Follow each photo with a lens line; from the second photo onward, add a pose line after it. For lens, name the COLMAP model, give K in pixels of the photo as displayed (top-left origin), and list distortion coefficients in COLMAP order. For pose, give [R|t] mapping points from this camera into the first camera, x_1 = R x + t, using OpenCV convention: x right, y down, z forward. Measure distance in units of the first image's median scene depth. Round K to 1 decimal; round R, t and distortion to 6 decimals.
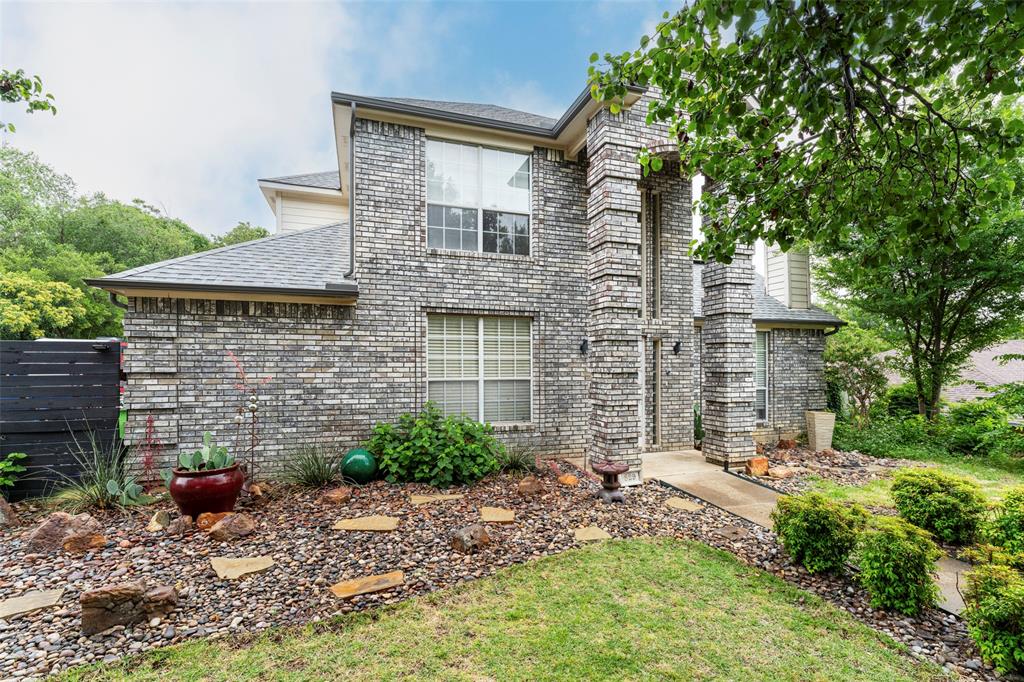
lens RADIAL K [[442.9, 0, 535.9], [0, 442.9, 368.4], [0, 0, 1]] dist [0.001566, -0.000276]
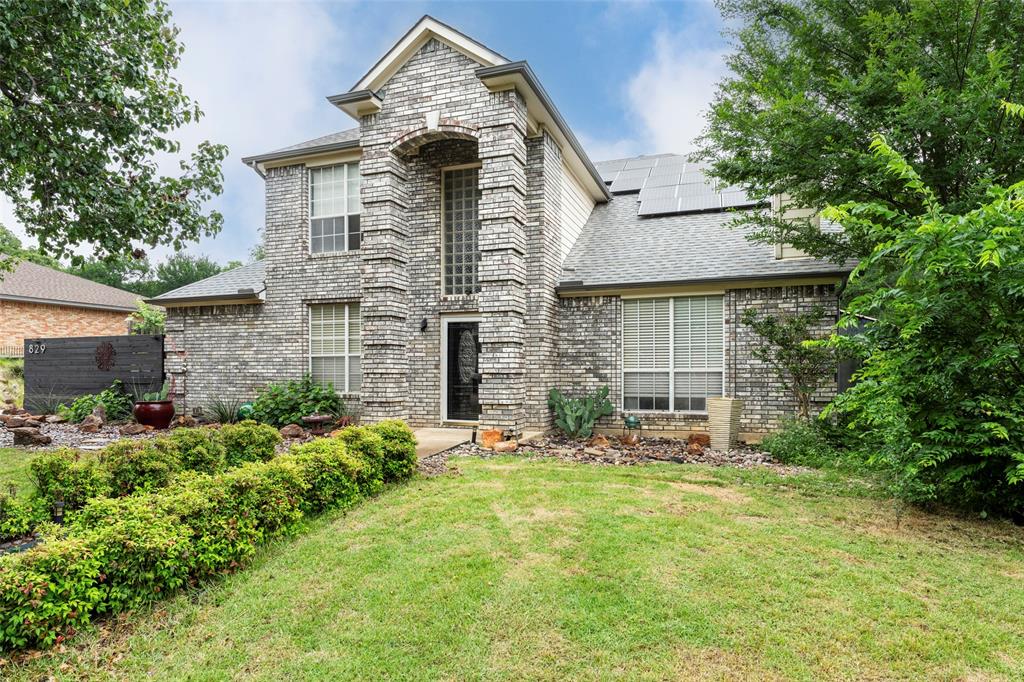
lens RADIAL K [[557.2, 0, 551.7], [0, 557.2, 378.0], [0, 0, 1]] dist [-0.001260, -0.000402]
pose [[0.807335, 0.005032, -0.590072, 1.366372], [-0.000438, 0.999968, 0.007928, 0.081995], [0.590093, -0.006143, 0.807312, 0.105577]]
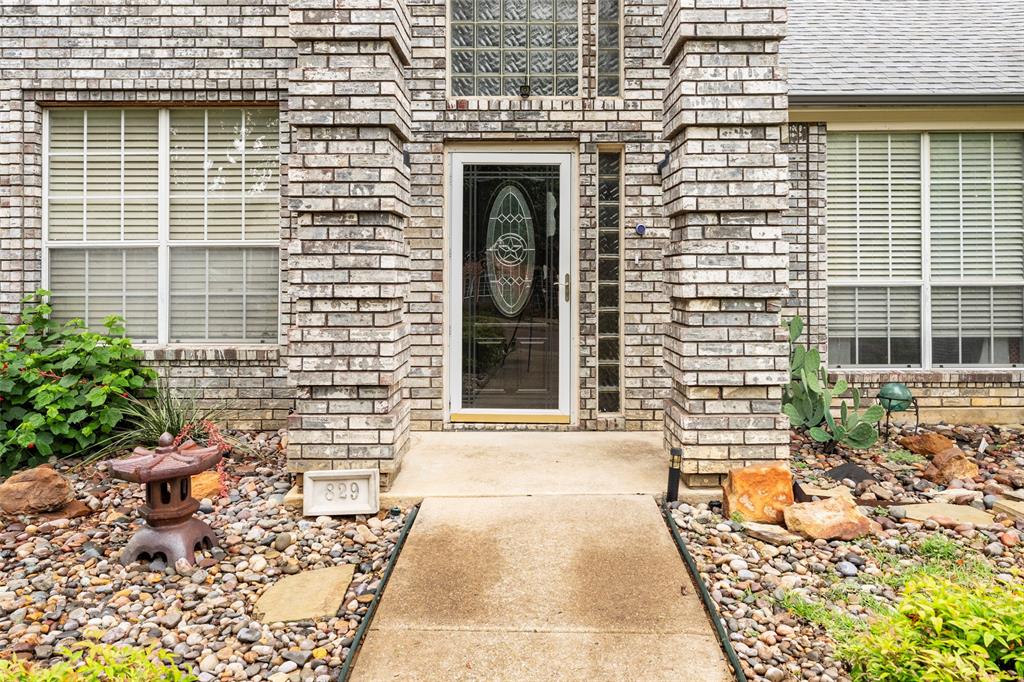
lens RADIAL K [[744.6, 0, 550.6], [0, 744.6, 267.9], [0, 0, 1]] dist [-0.000832, -0.002086]
pose [[0.948196, -0.004626, -0.317651, 0.549126], [0.001485, 0.999948, -0.010128, 0.062549], [0.317681, 0.009132, 0.948154, 0.443683]]
